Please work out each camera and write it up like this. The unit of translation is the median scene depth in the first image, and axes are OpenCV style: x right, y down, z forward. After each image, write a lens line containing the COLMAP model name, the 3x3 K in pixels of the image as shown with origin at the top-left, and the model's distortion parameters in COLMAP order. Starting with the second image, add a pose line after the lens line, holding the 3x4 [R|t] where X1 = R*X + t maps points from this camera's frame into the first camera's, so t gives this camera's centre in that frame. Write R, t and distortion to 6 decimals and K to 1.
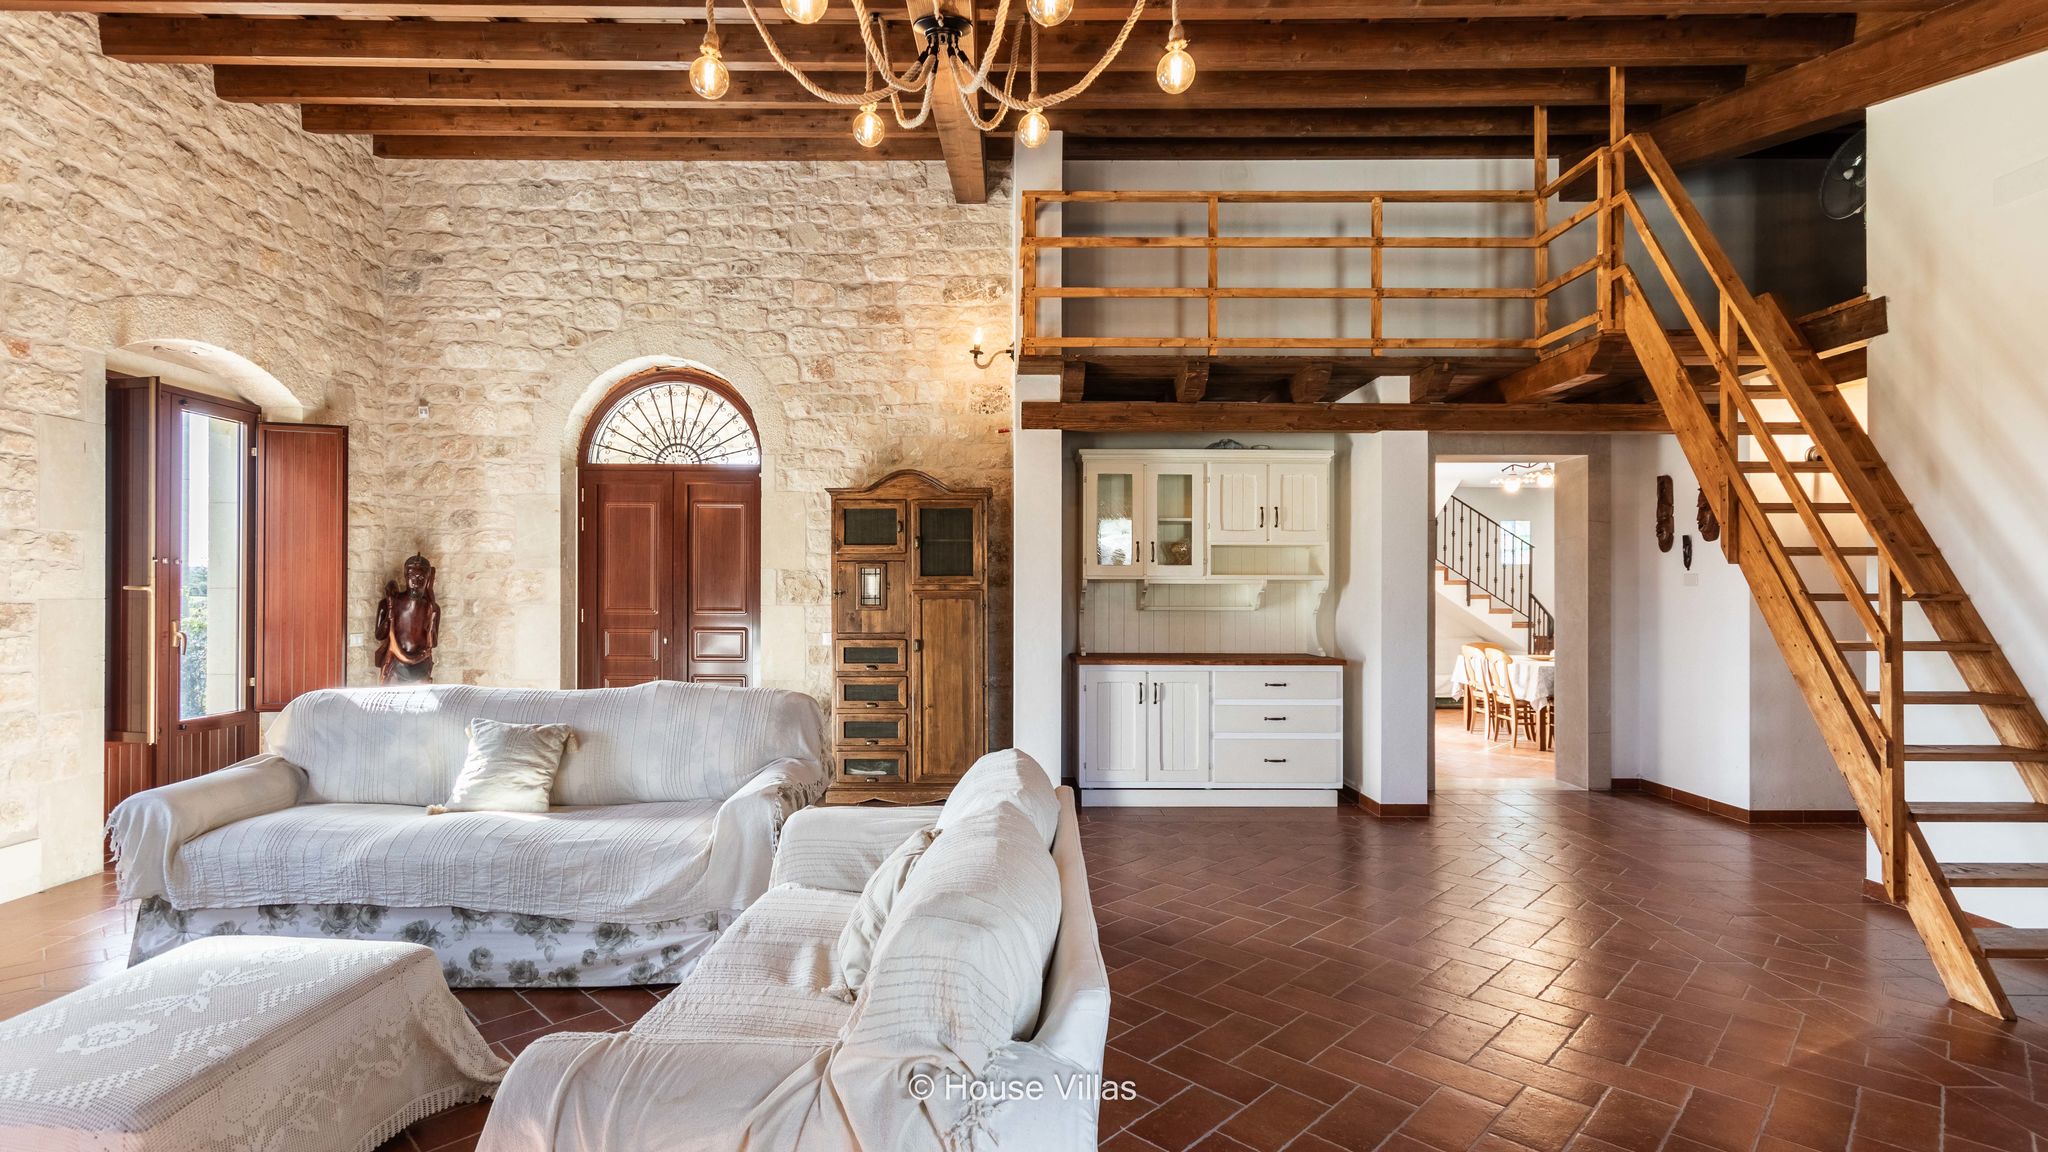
lens RADIAL K [[953.3, 0, 994.0], [0, 953.3, 582.5], [0, 0, 1]] dist [0.008315, -0.002787]
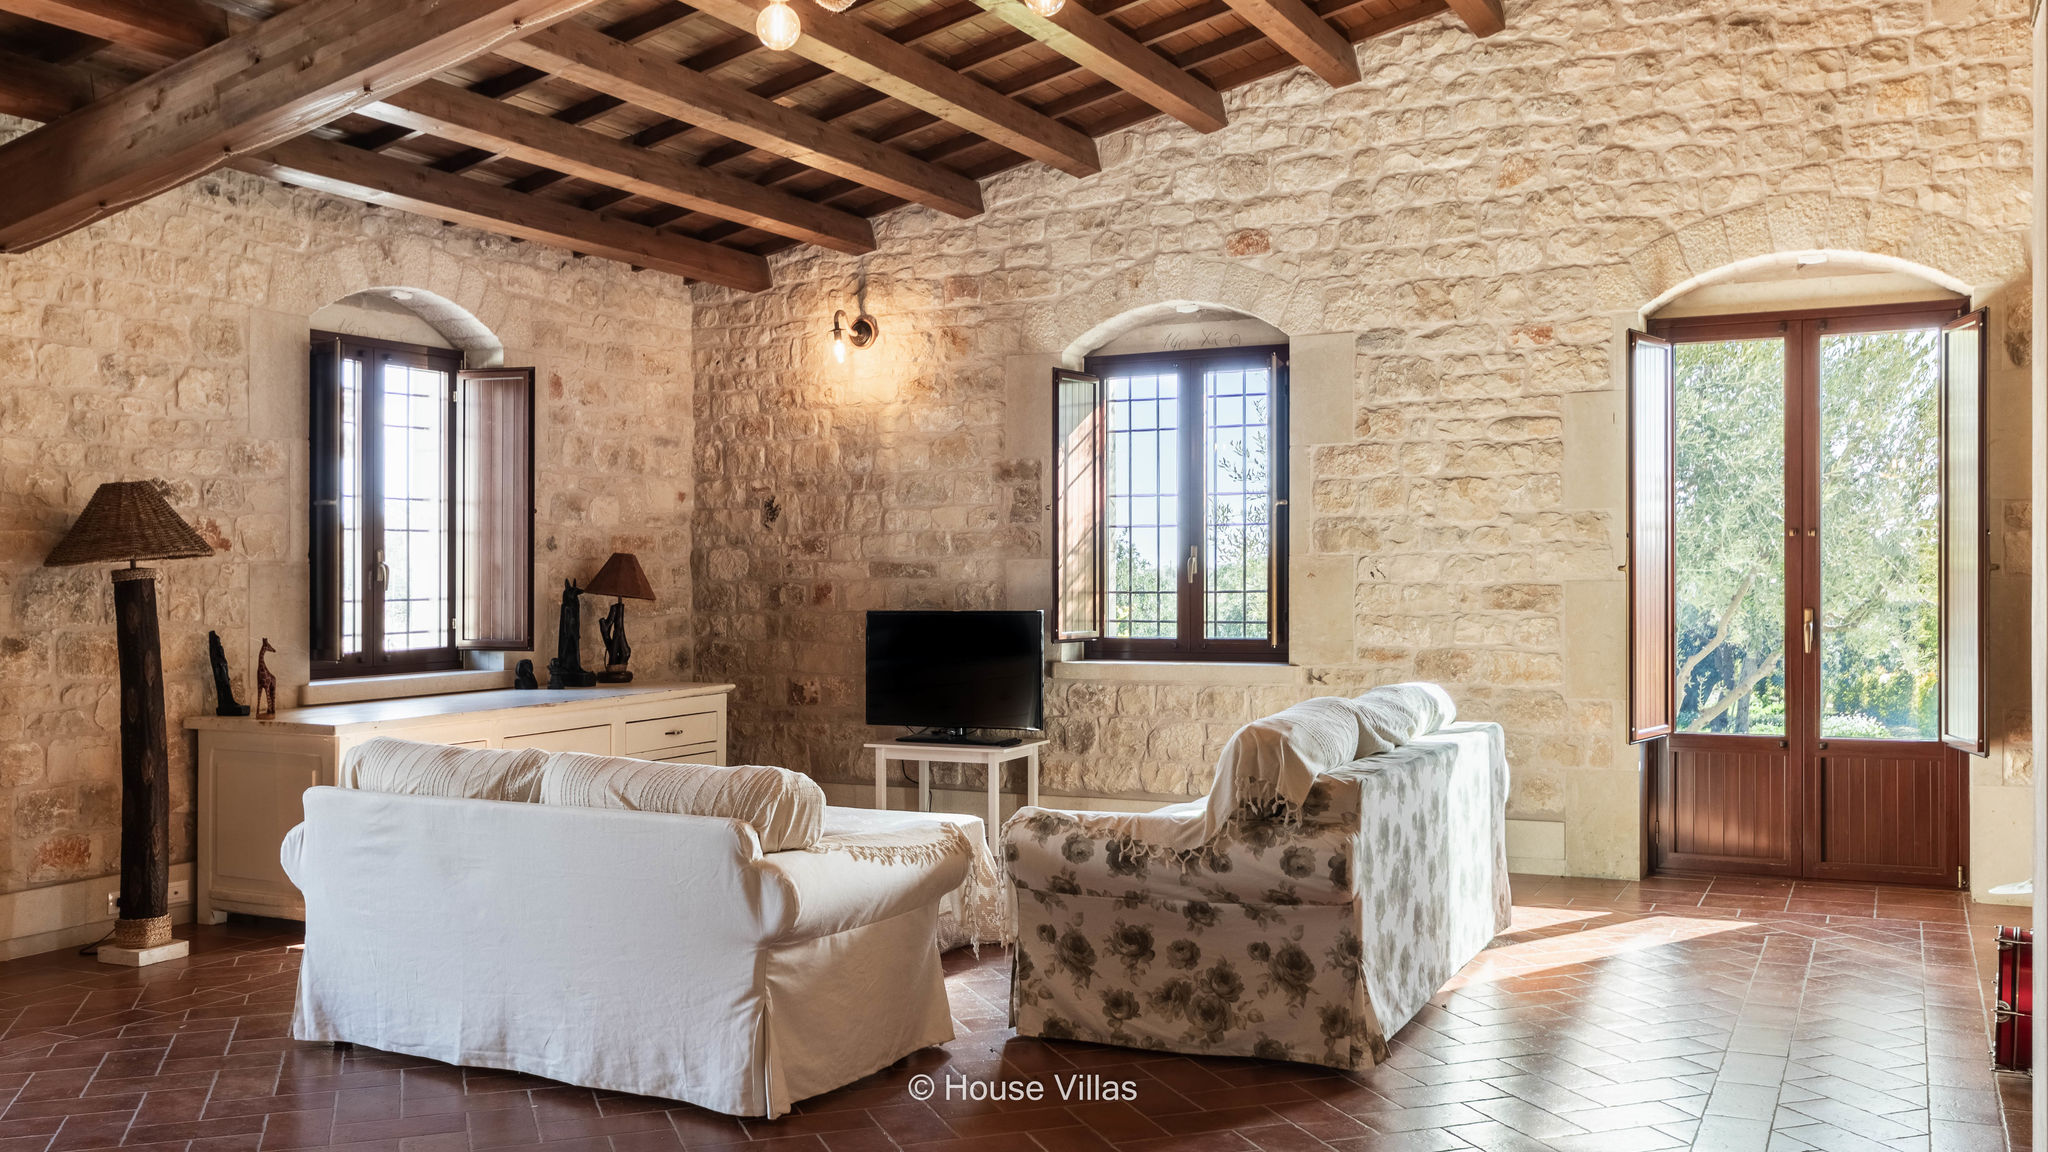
lens RADIAL K [[1771.0, 0, 991.7], [0, 1771.0, 550.8], [0, 0, 1]] dist [0.000450, -0.008801]
pose [[-0.444556, -0.011659, -0.895675, 0.701363], [0.015995, 0.999653, -0.020951, 0.011763], [0.895608, -0.023641, -0.444215, 0.989450]]
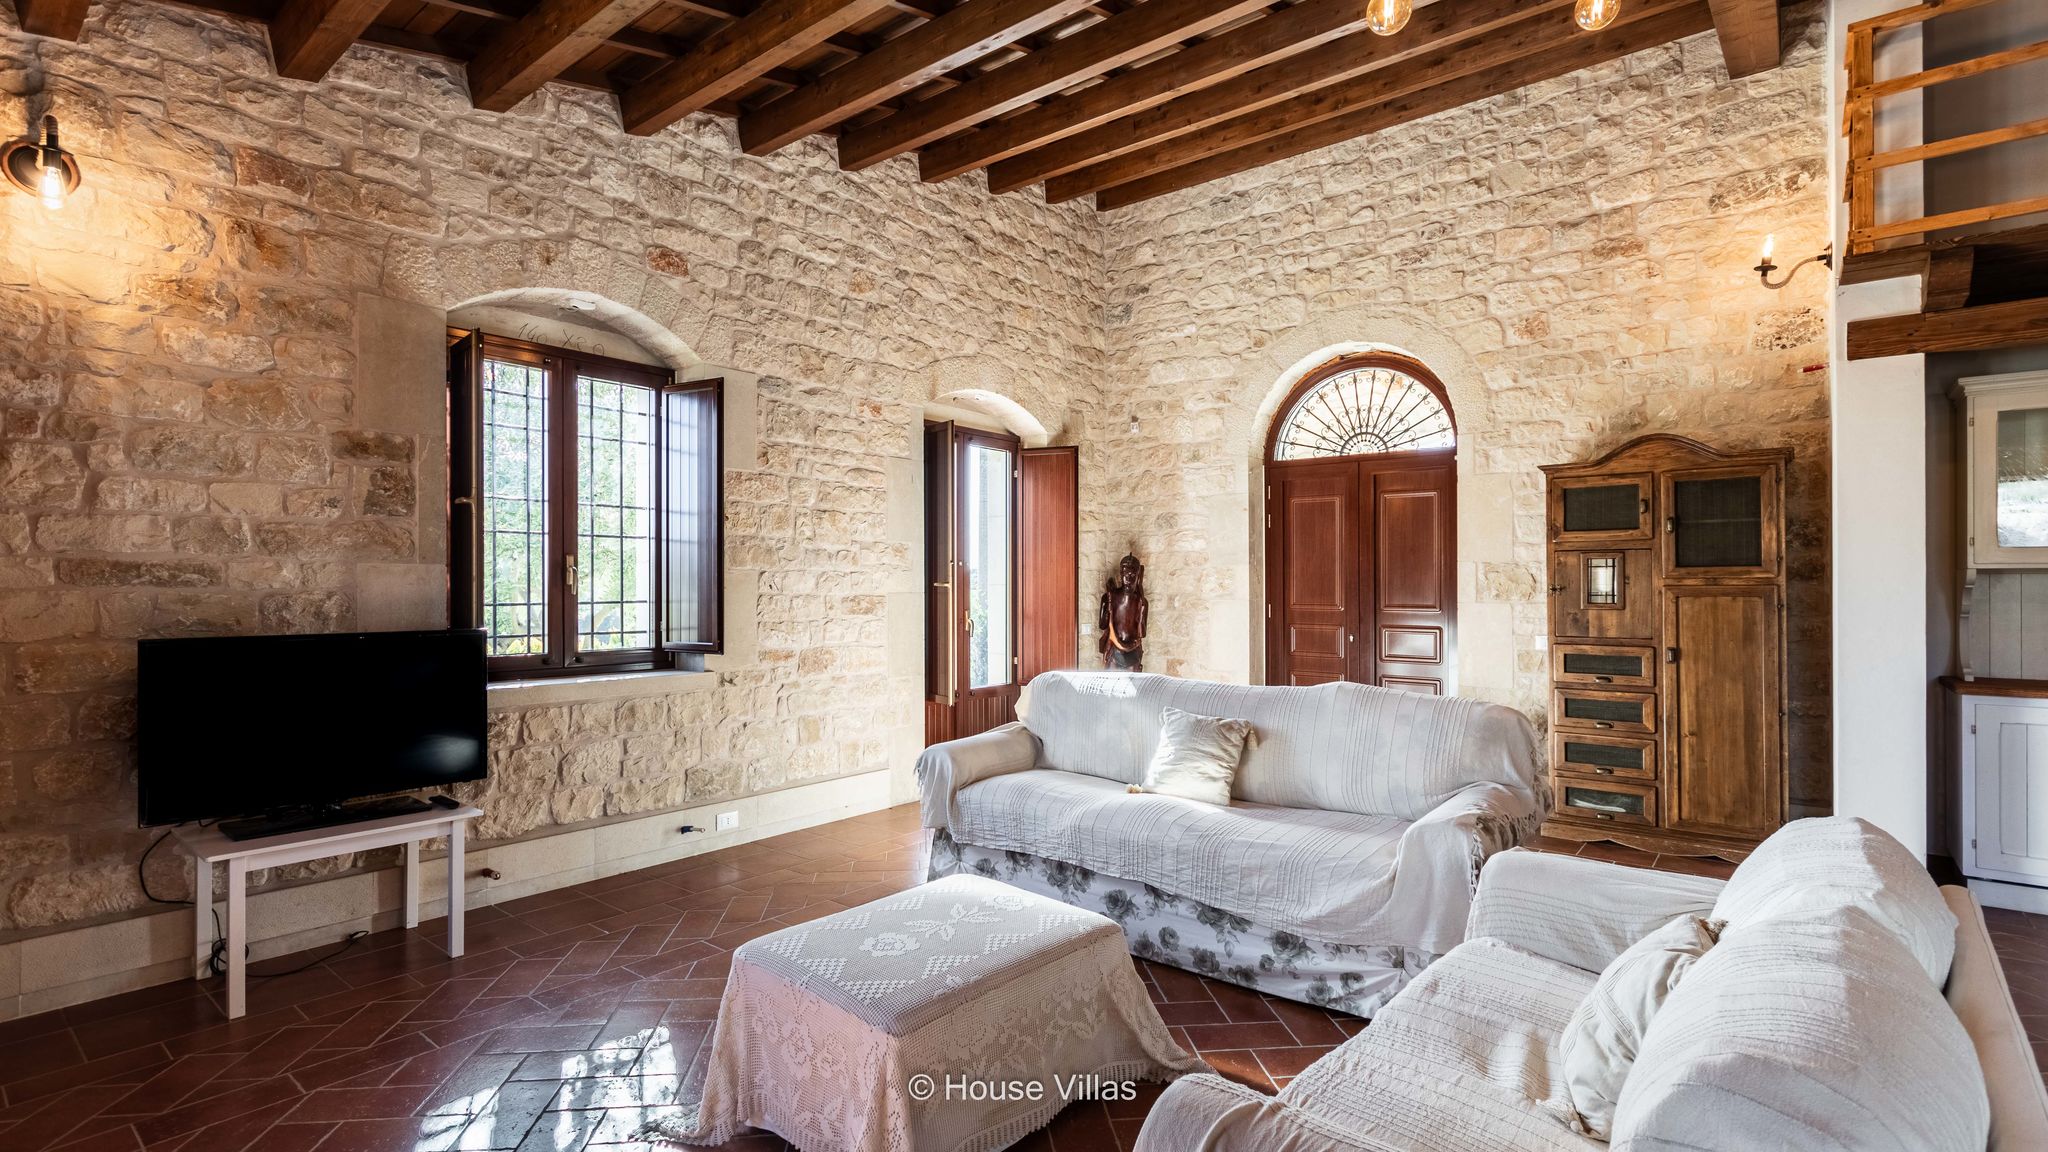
lens RADIAL K [[953.3, 0, 1006.8], [0, 953.3, 579.0], [0, 0, 1]] dist [0.008315, -0.002787]
pose [[0.775289, -0.005853, -0.631580, -0.006970], [0.005995, 0.999980, -0.001909, 0.001019], [0.631579, -0.002306, 0.775308, 0.042741]]
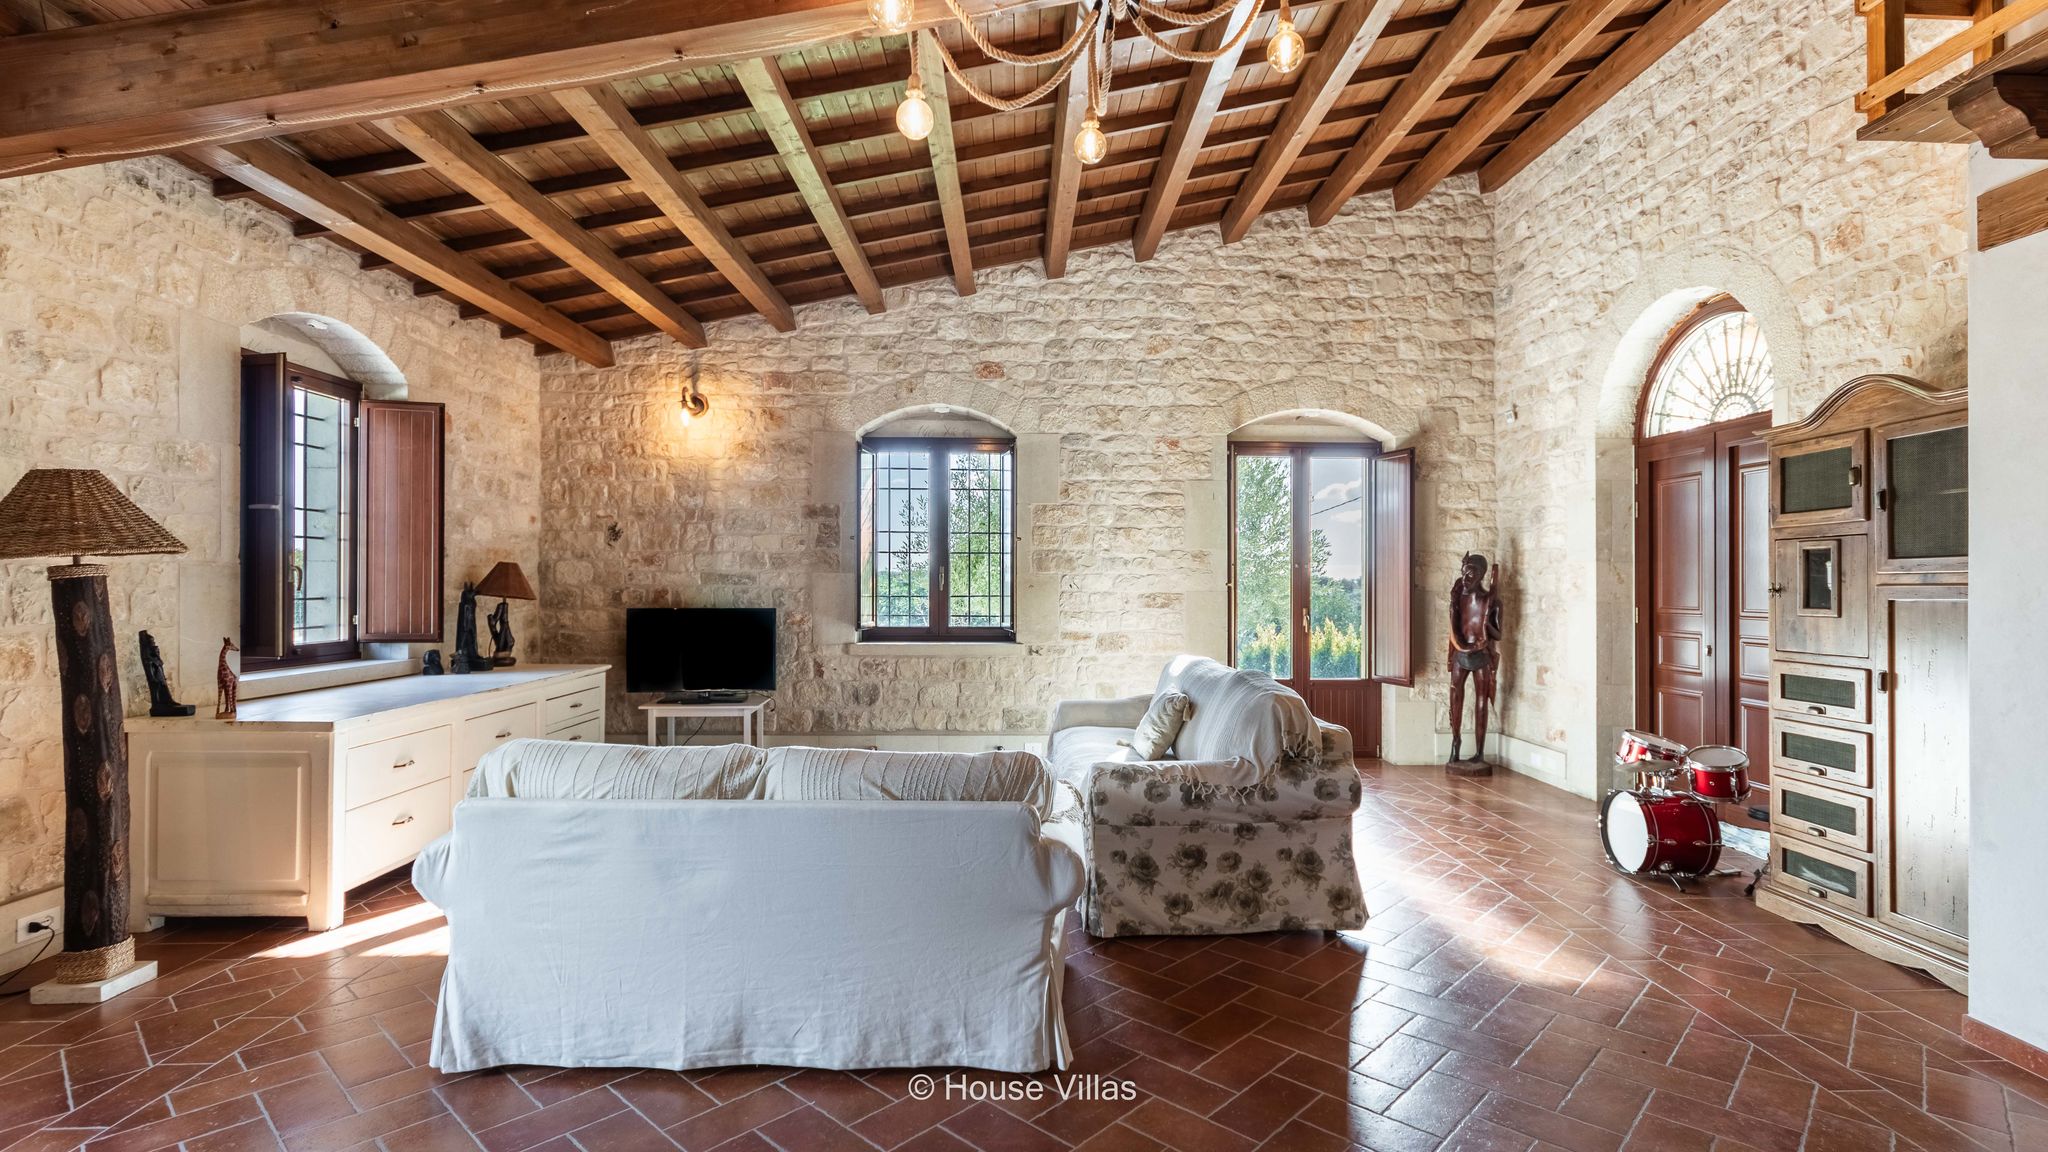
lens RADIAL K [[953.3, 0, 1034.4], [0, 953.3, 582.7], [0, 0, 1]] dist [0.008315, -0.002787]
pose [[0.045061, -0.005686, -0.998968, 0.510069], [0.006322, 0.999965, -0.005406, 0.007557], [0.998964, -0.006072, 0.045096, 0.511403]]
